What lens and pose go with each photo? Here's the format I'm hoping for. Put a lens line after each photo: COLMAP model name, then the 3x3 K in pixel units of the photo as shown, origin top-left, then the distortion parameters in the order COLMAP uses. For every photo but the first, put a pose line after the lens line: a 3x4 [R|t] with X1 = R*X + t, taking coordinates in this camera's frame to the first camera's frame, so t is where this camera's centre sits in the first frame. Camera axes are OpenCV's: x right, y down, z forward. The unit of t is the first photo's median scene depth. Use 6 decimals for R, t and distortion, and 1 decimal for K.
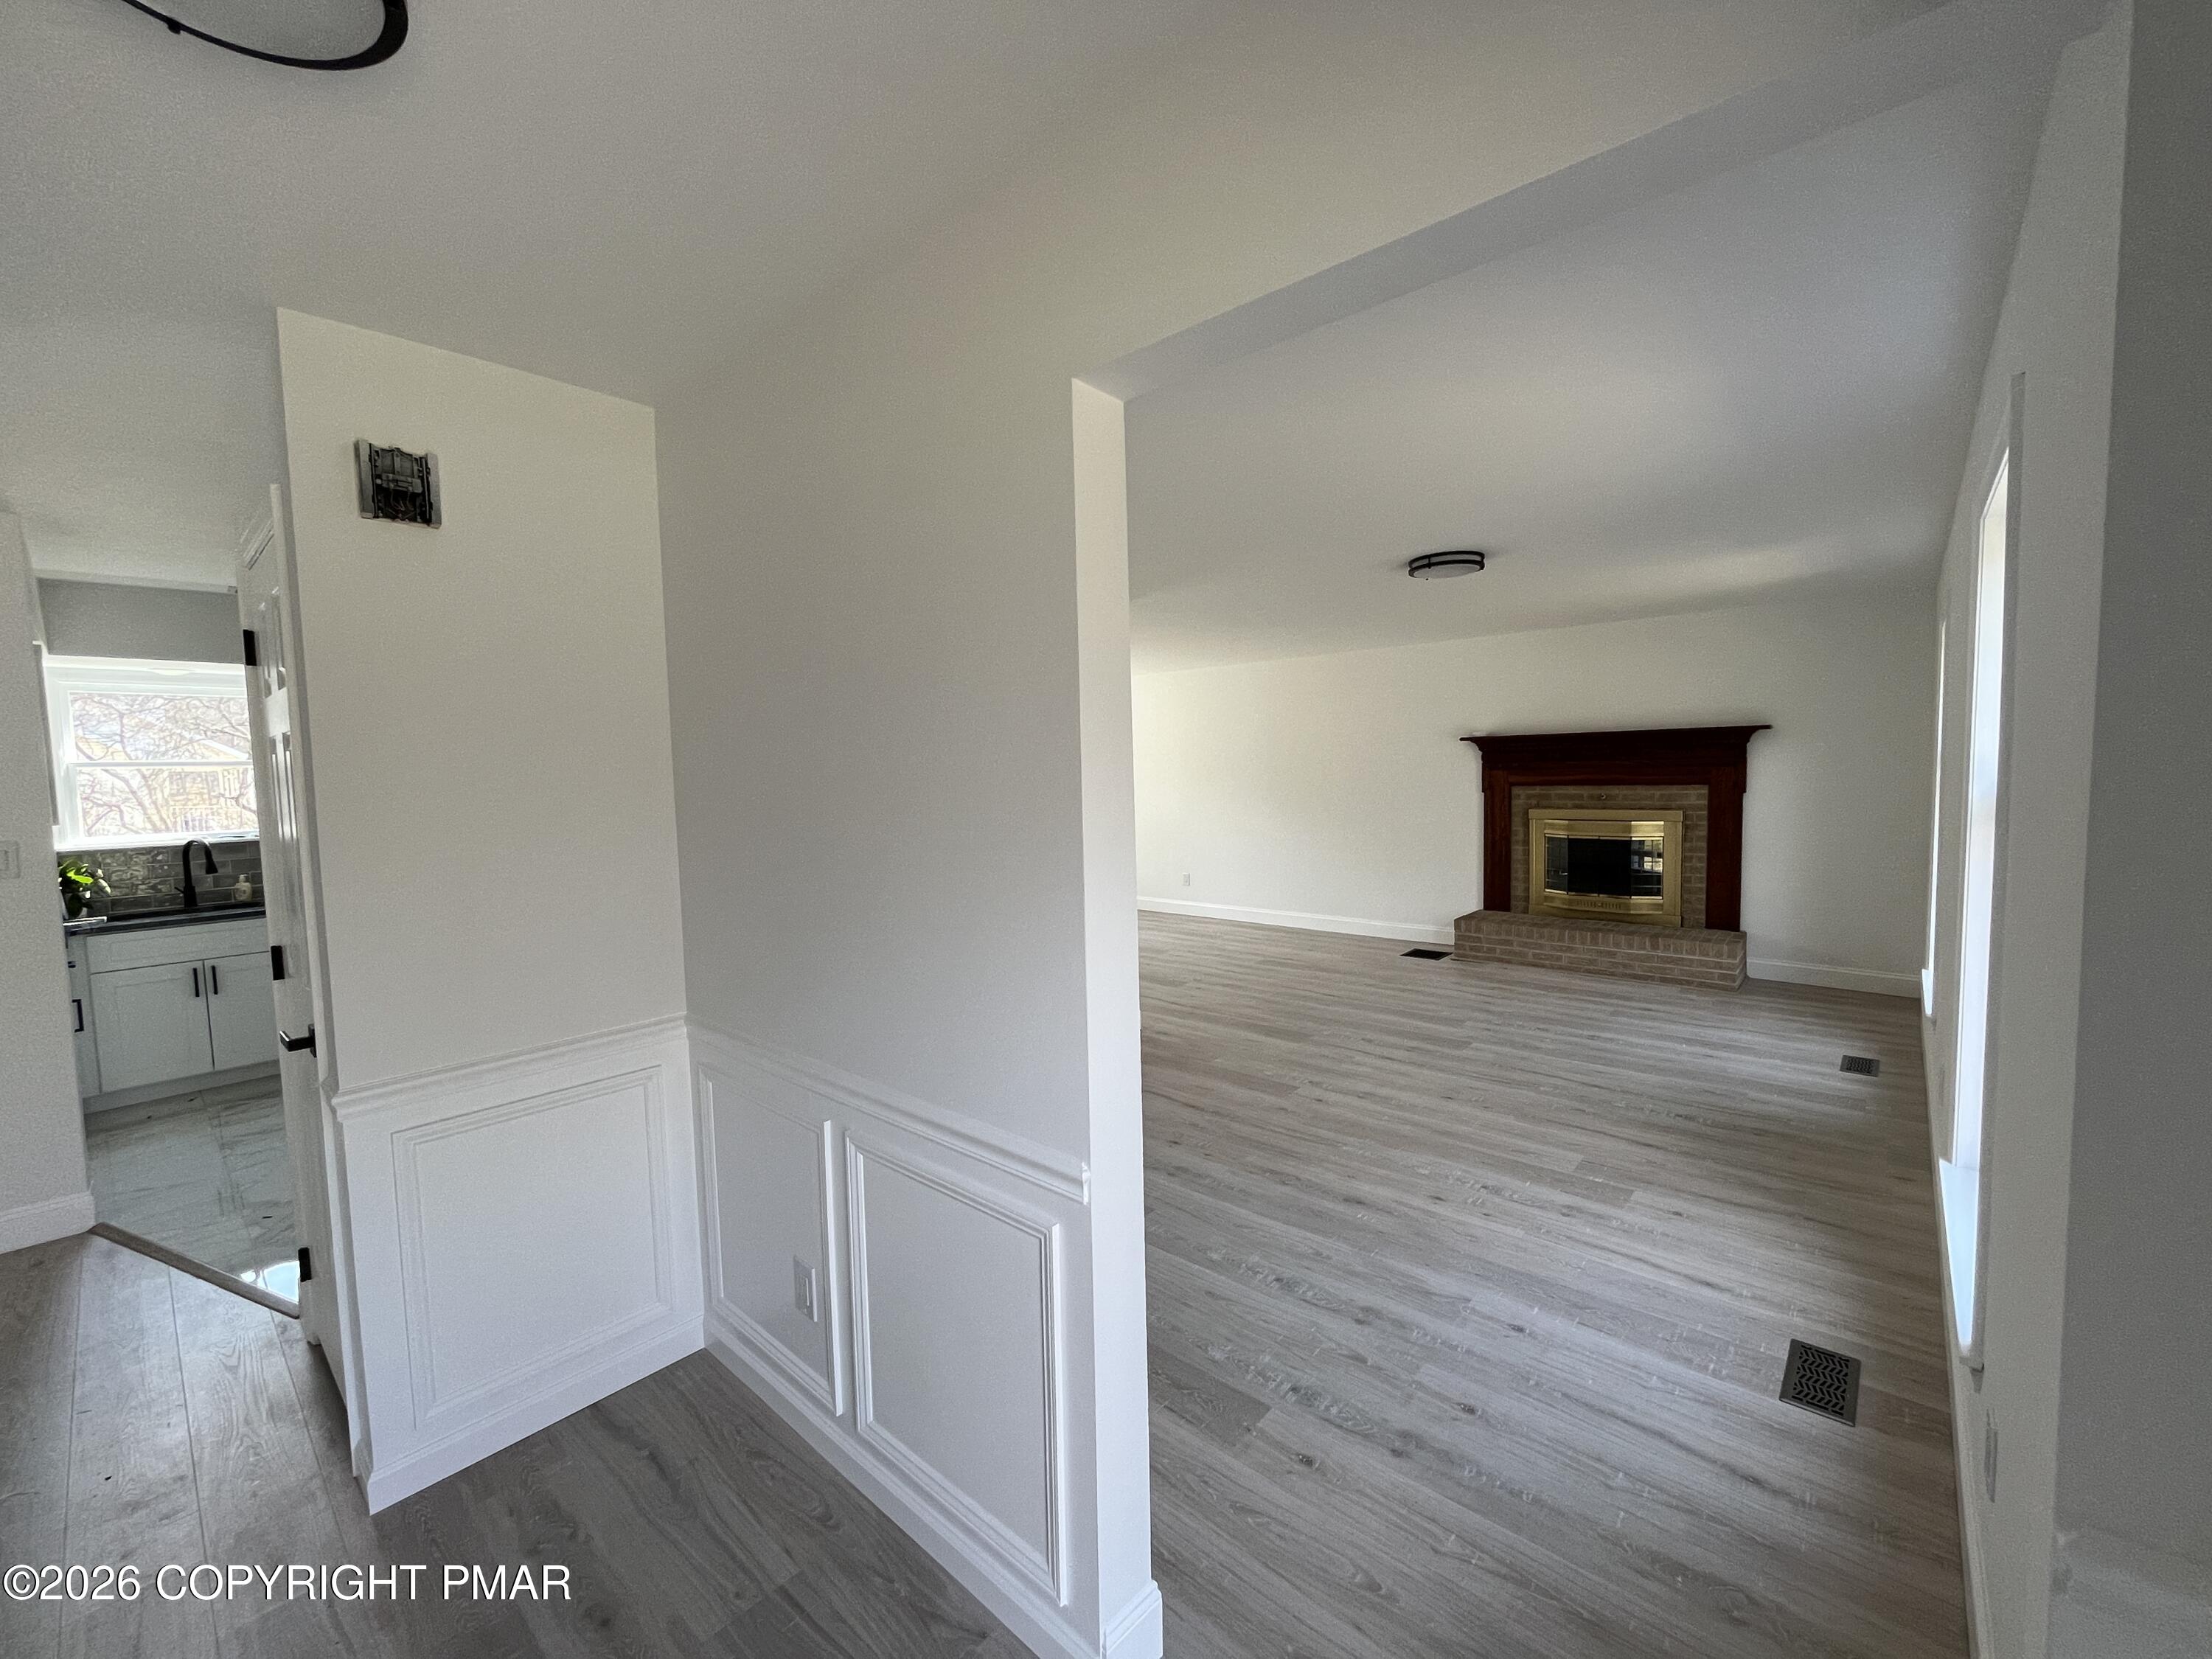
lens RADIAL K [[892.8, 0, 1104.7], [0, 892.8, 824.9], [0, 0, 1]] dist [-0.003039, -0.000044]
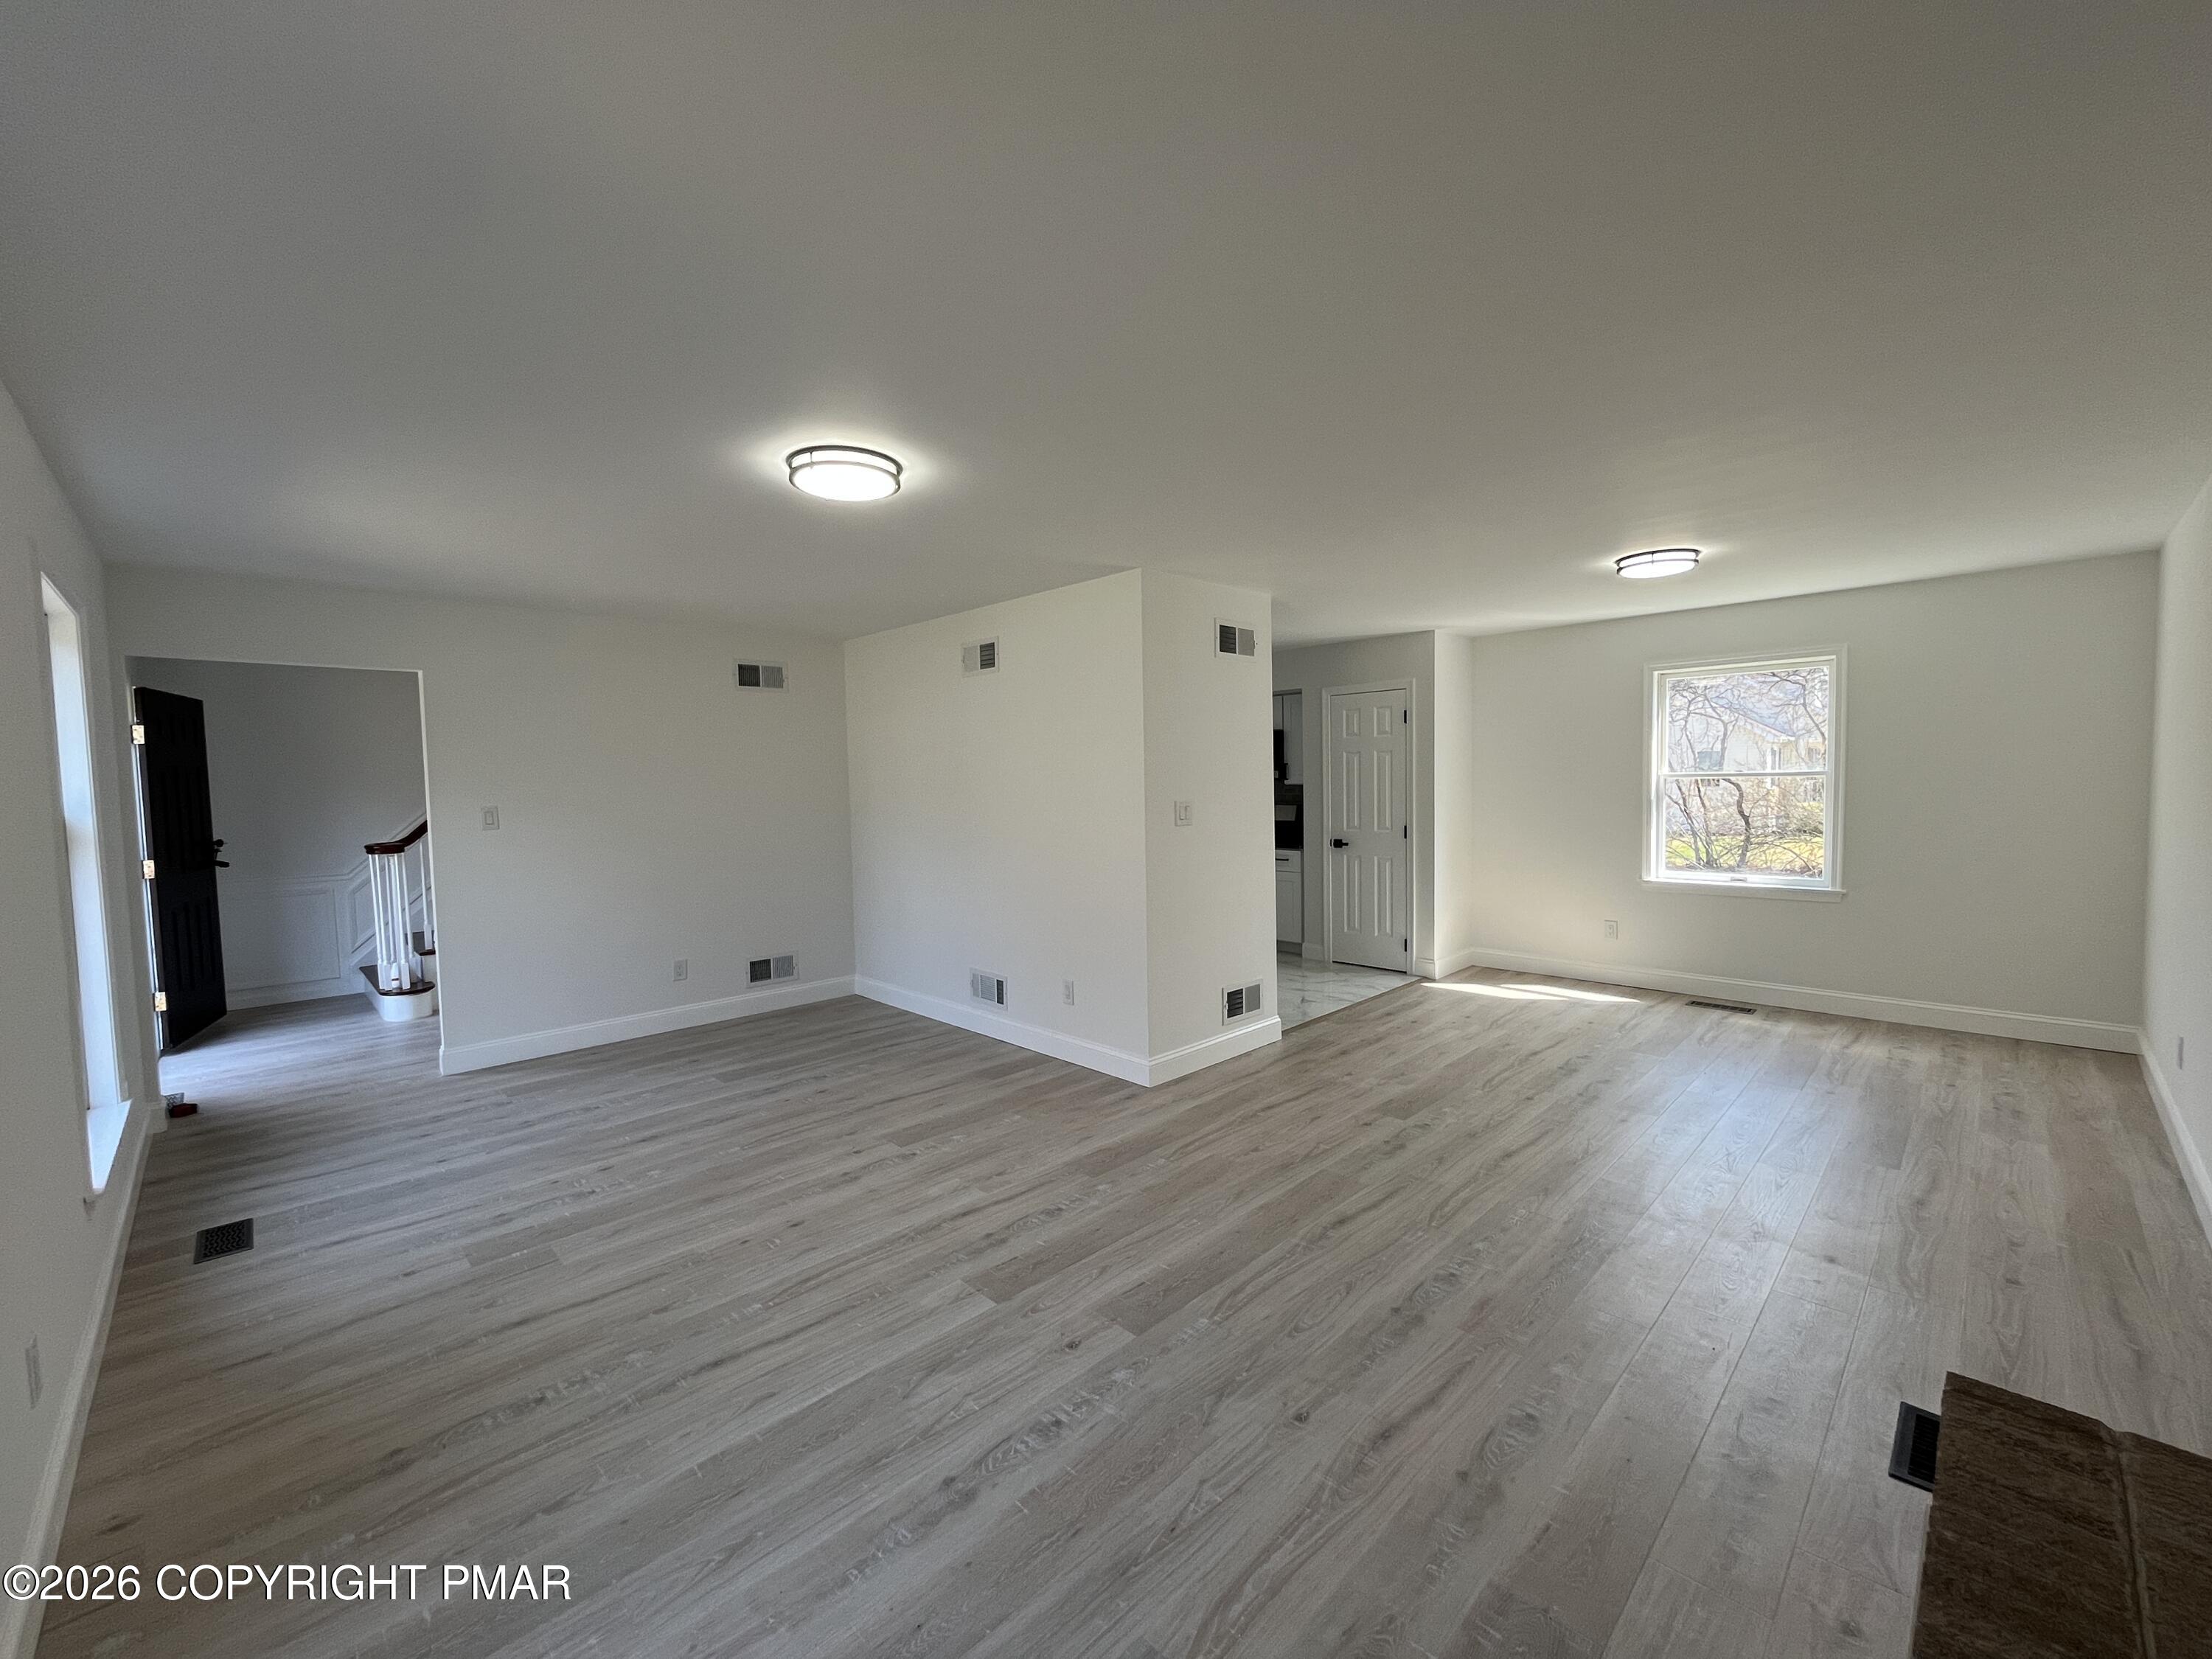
lens RADIAL K [[892.8, 0, 1104.7], [0, 892.8, 824.9], [0, 0, 1]] dist [-0.003039, -0.000044]
pose [[-0.068712, 0.078828, -0.994517, 0.864258], [-0.043074, 0.995709, 0.081899, -0.079459], [0.996706, 0.048465, -0.065021, 1.028409]]
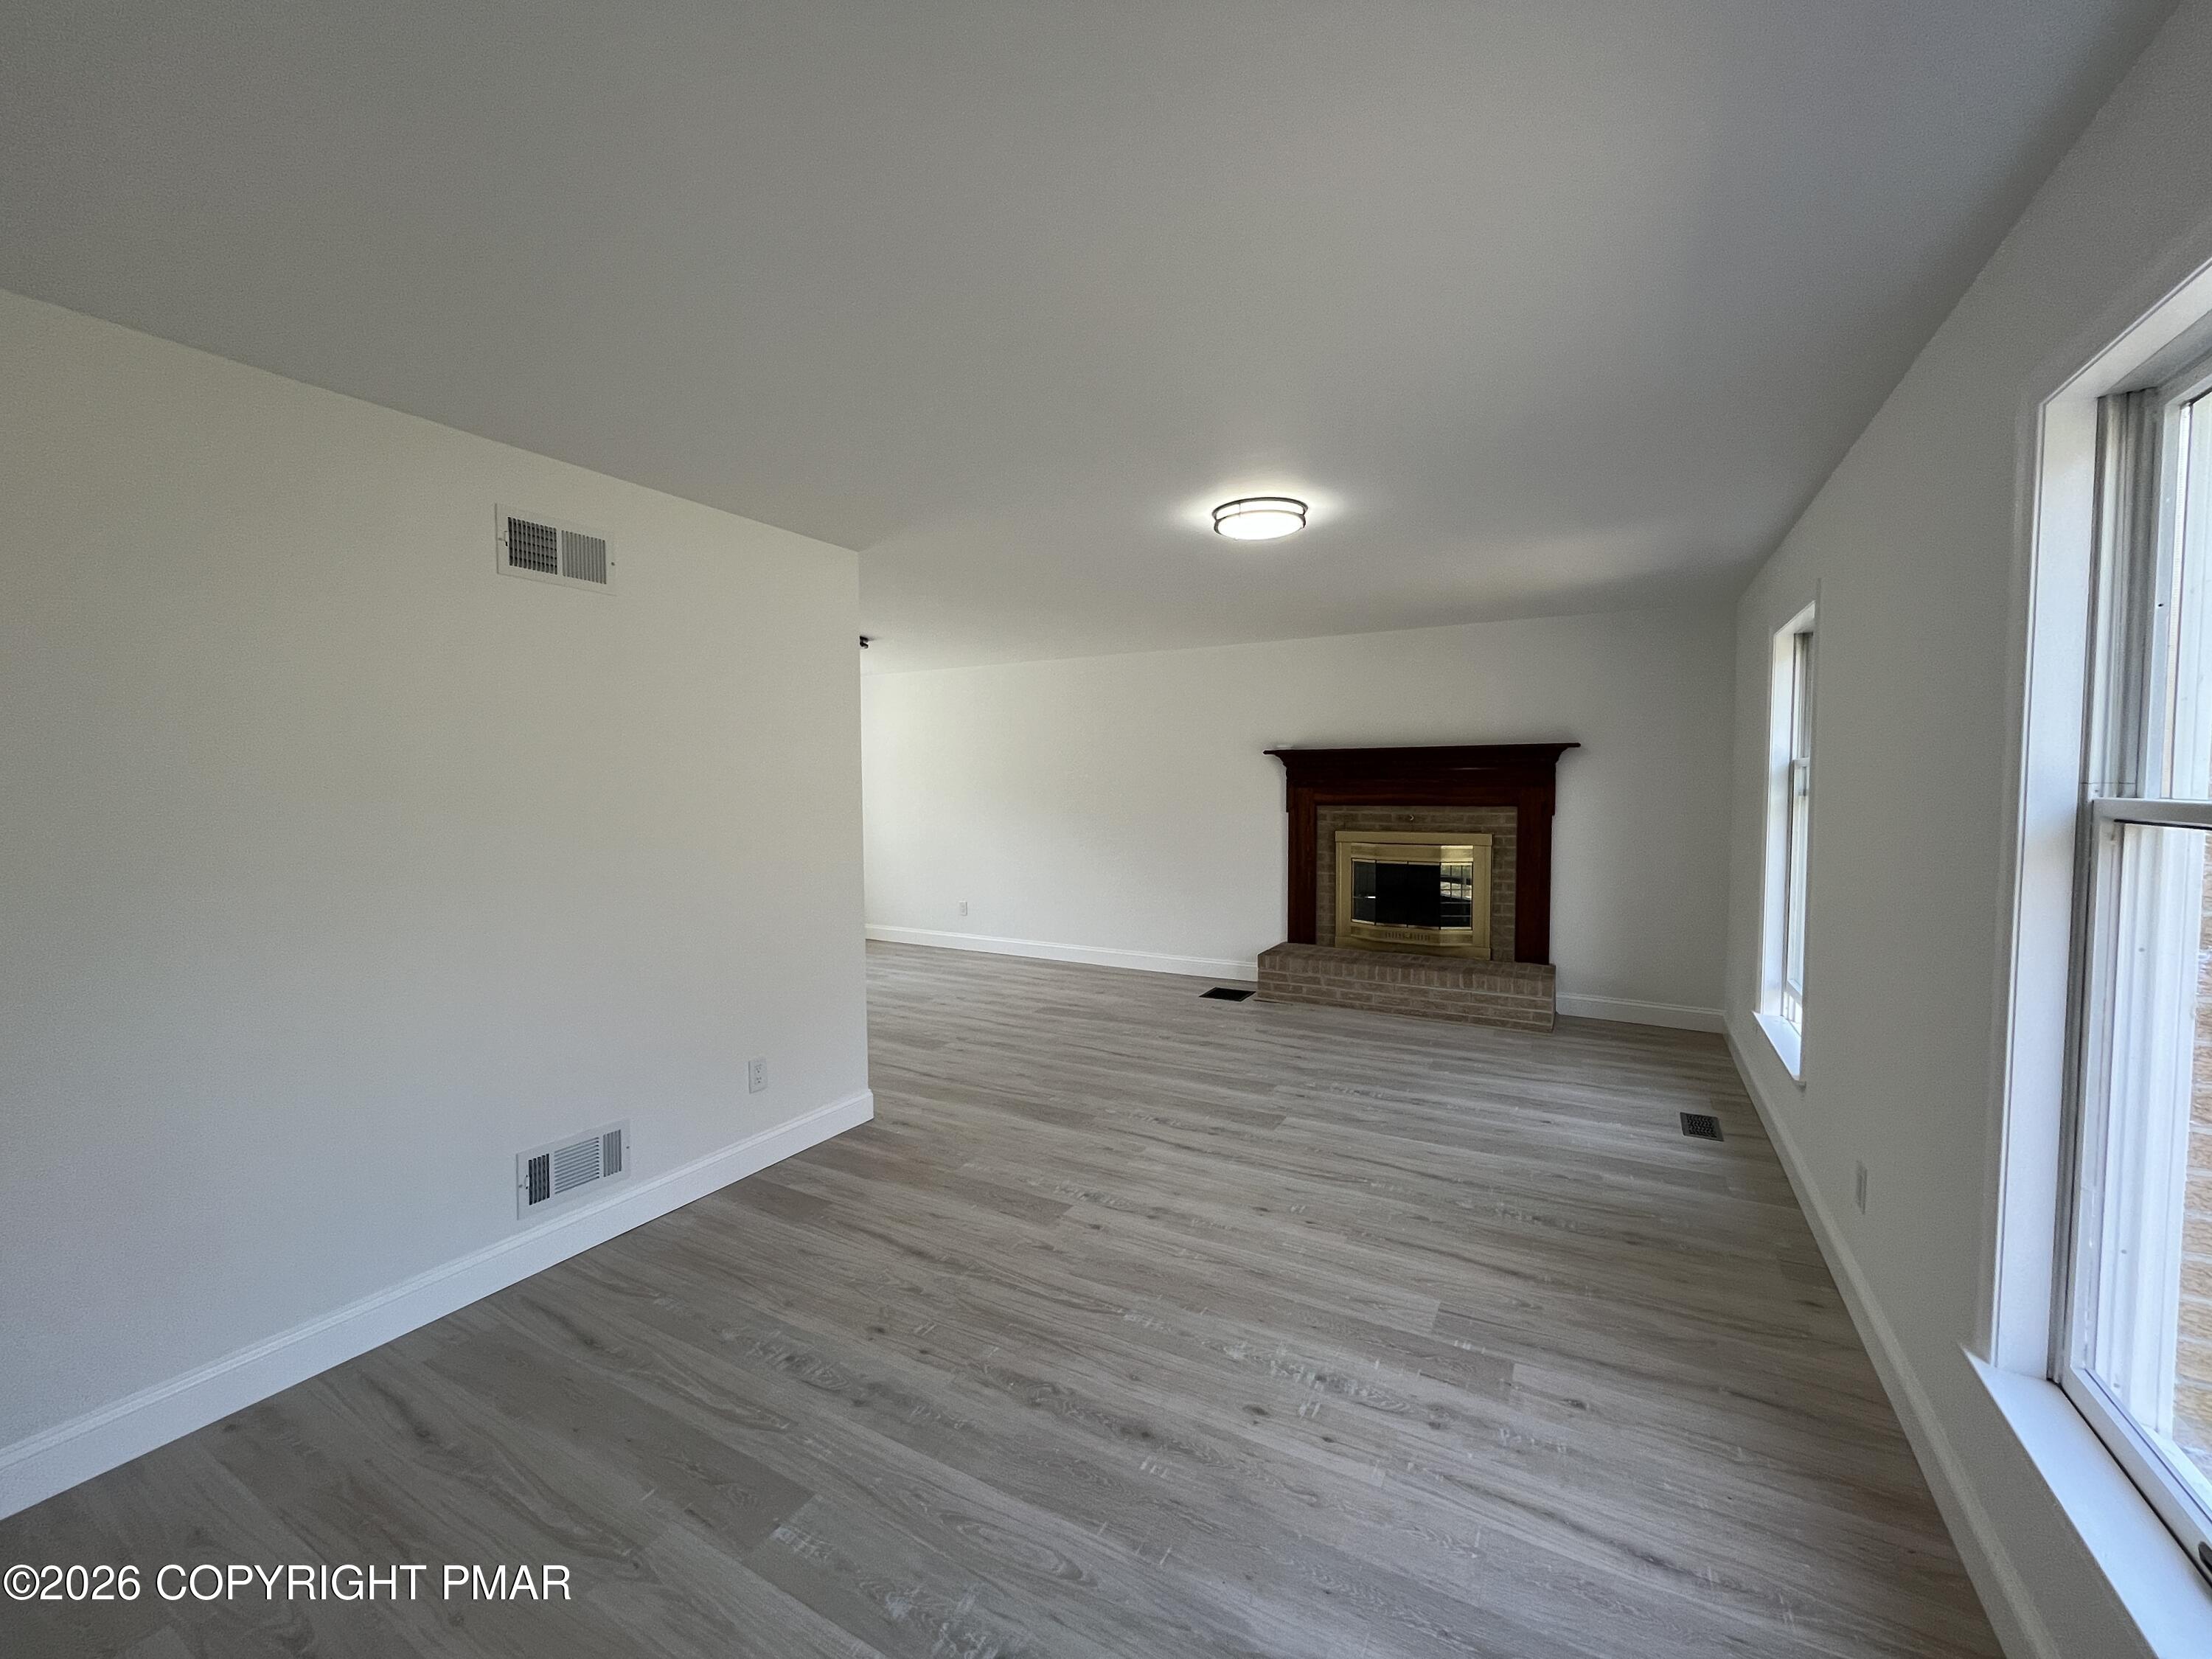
lens RADIAL K [[892.8, 0, 1104.7], [0, 892.8, 824.9], [0, 0, 1]] dist [-0.003039, -0.000044]
pose [[0.976488, 0.009312, 0.215371, 0.068973], [-0.004871, 0.999765, -0.021139, -0.004694], [-0.215517, 0.019593, 0.976303, 0.221839]]
